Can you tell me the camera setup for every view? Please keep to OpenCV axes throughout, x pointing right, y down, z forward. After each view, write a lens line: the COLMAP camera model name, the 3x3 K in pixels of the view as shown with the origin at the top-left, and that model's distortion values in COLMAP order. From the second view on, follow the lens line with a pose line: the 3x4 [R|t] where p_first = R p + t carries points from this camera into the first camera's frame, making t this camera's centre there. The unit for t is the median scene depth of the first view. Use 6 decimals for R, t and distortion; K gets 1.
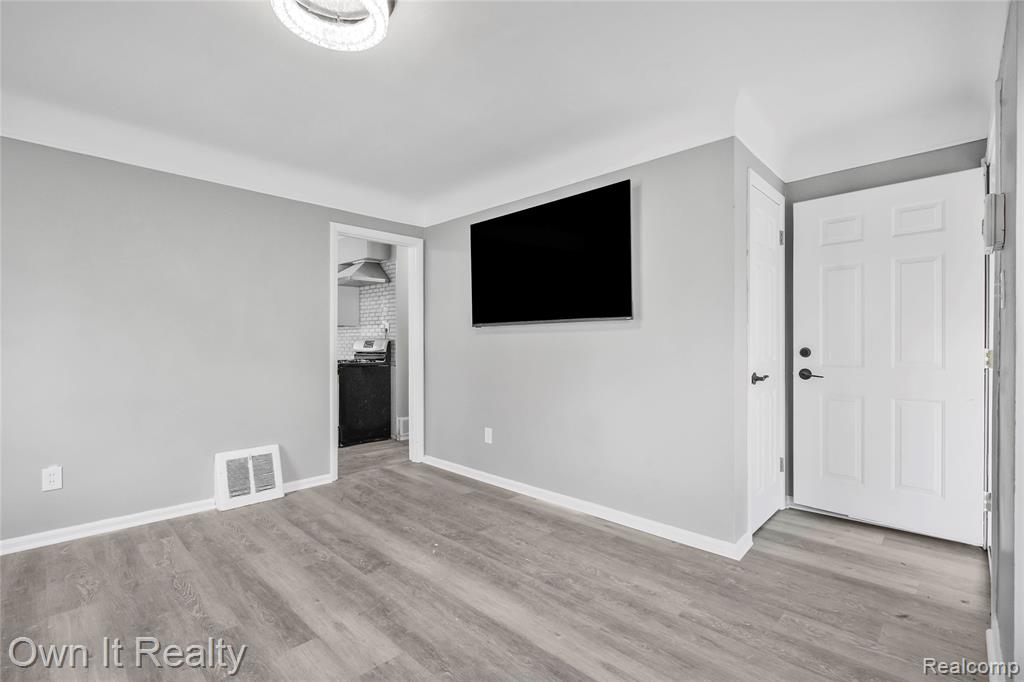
lens RADIAL K [[460.7, 0, 507.7], [0, 460.7, 346.9], [0, 0, 1]] dist [-0.005990, -0.003791]
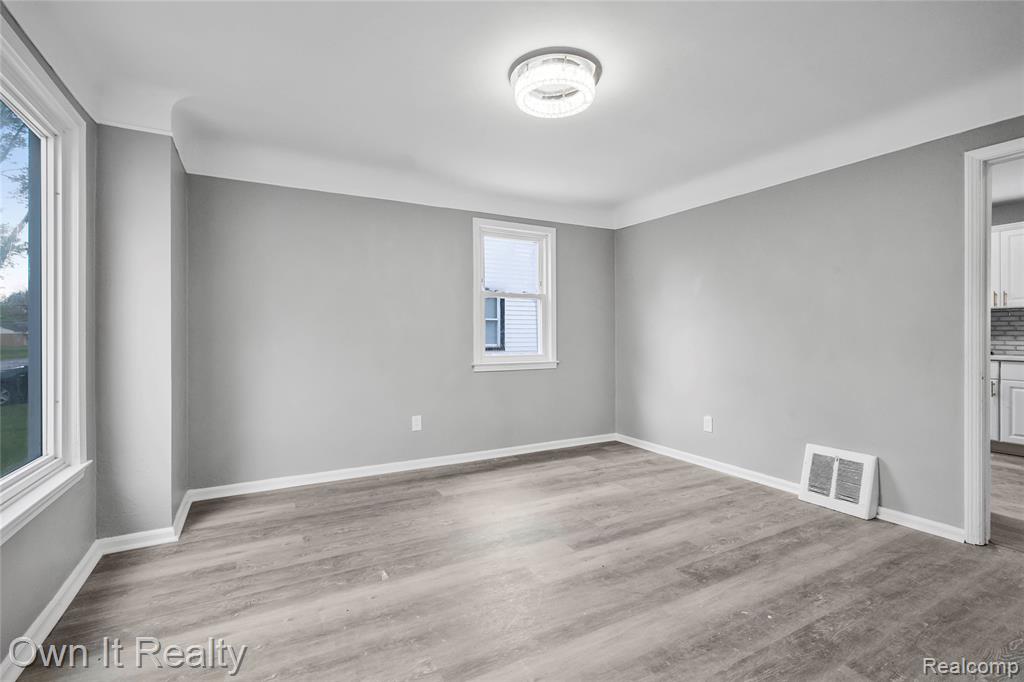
lens RADIAL K [[460.7, 0, 512.7], [0, 460.7, 336.2], [0, 0, 1]] dist [-0.005990, -0.003791]
pose [[-0.291000, 0.003408, -0.956717, 0.570980], [-0.006242, 0.999966, 0.005461, -0.005187], [0.956703, 0.007561, -0.290968, 0.736327]]
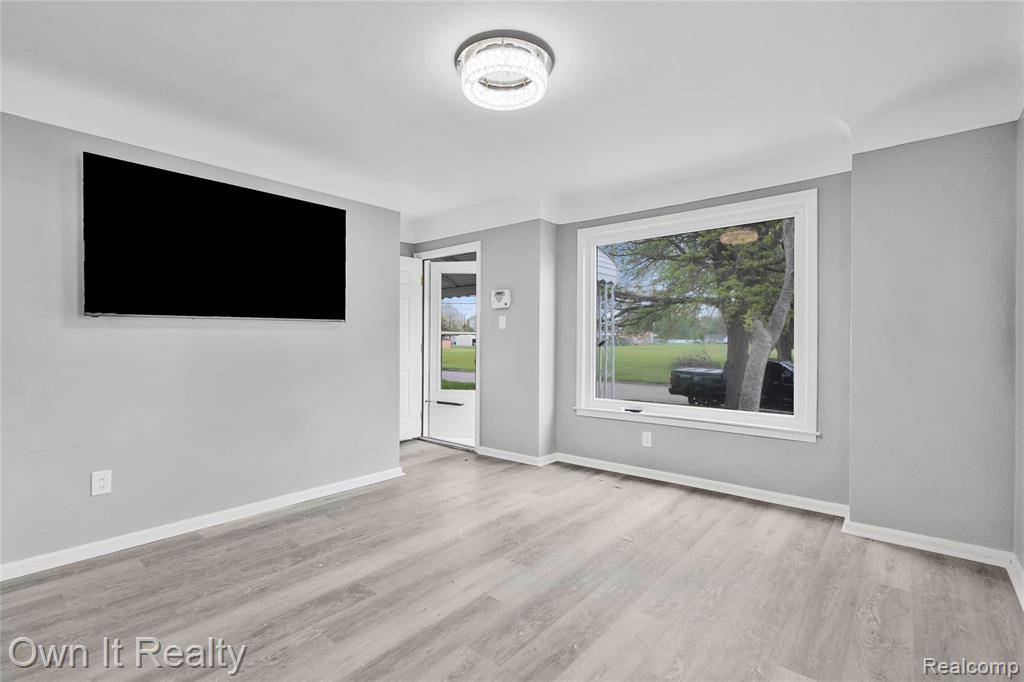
lens RADIAL K [[460.7, 0, 509.2], [0, 460.7, 339.3], [0, 0, 1]] dist [-0.005990, -0.003791]
pose [[-0.061583, 0.002081, 0.998100, -0.964302], [0.007202, 0.999973, -0.001640, -0.007457], [-0.998076, 0.007087, -0.061596, 0.611325]]
